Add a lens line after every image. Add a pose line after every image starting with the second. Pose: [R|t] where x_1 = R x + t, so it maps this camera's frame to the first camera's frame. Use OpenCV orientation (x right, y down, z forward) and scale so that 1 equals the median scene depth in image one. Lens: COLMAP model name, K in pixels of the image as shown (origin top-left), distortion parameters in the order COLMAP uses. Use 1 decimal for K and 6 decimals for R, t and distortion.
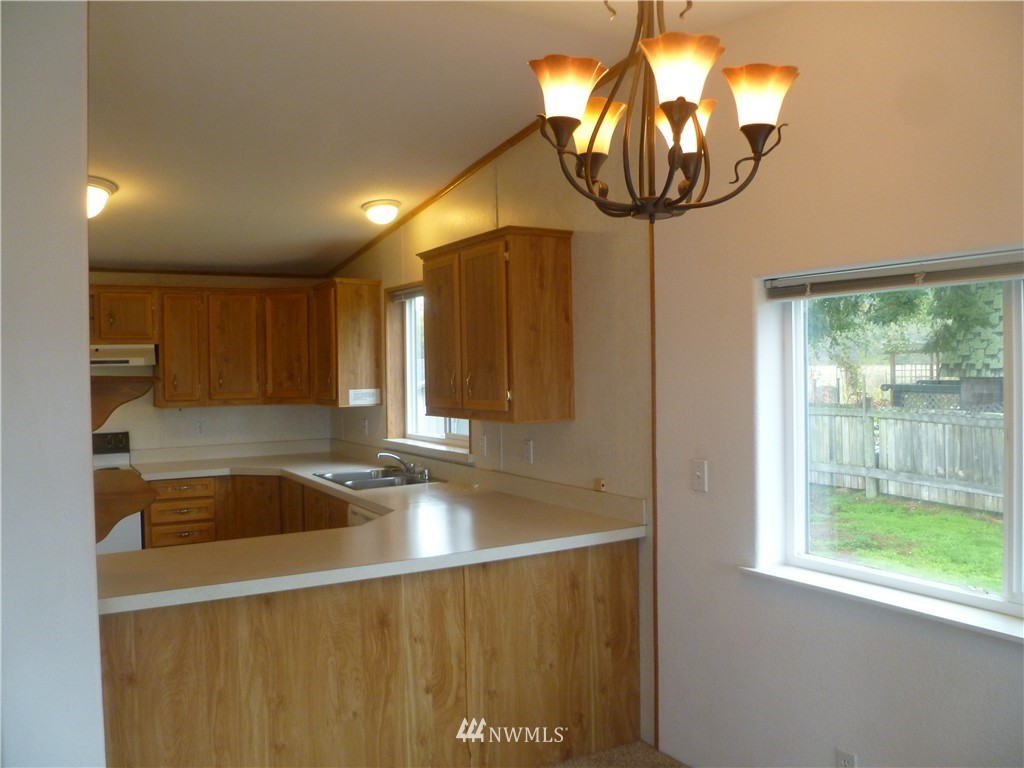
lens RADIAL K [[846.8, 0, 511.3], [0, 846.8, 383.4], [0, 0, 1]] dist [-0.092184, -0.001349]
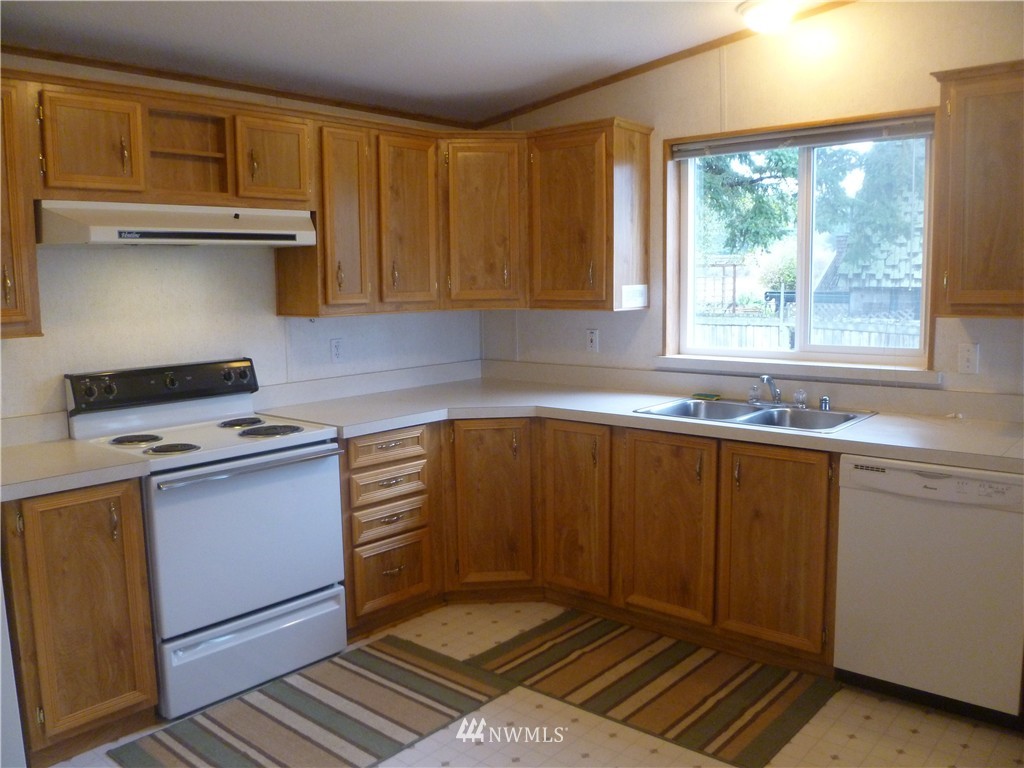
lens RADIAL K [[846.8, 0, 512.3], [0, 846.8, 385.1], [0, 0, 1]] dist [-0.092184, -0.001349]
pose [[0.944906, -0.038932, 0.325018, -0.455877], [0.006667, 0.994985, 0.099802, 0.017171], [-0.327273, -0.092136, 0.940427, 0.345203]]
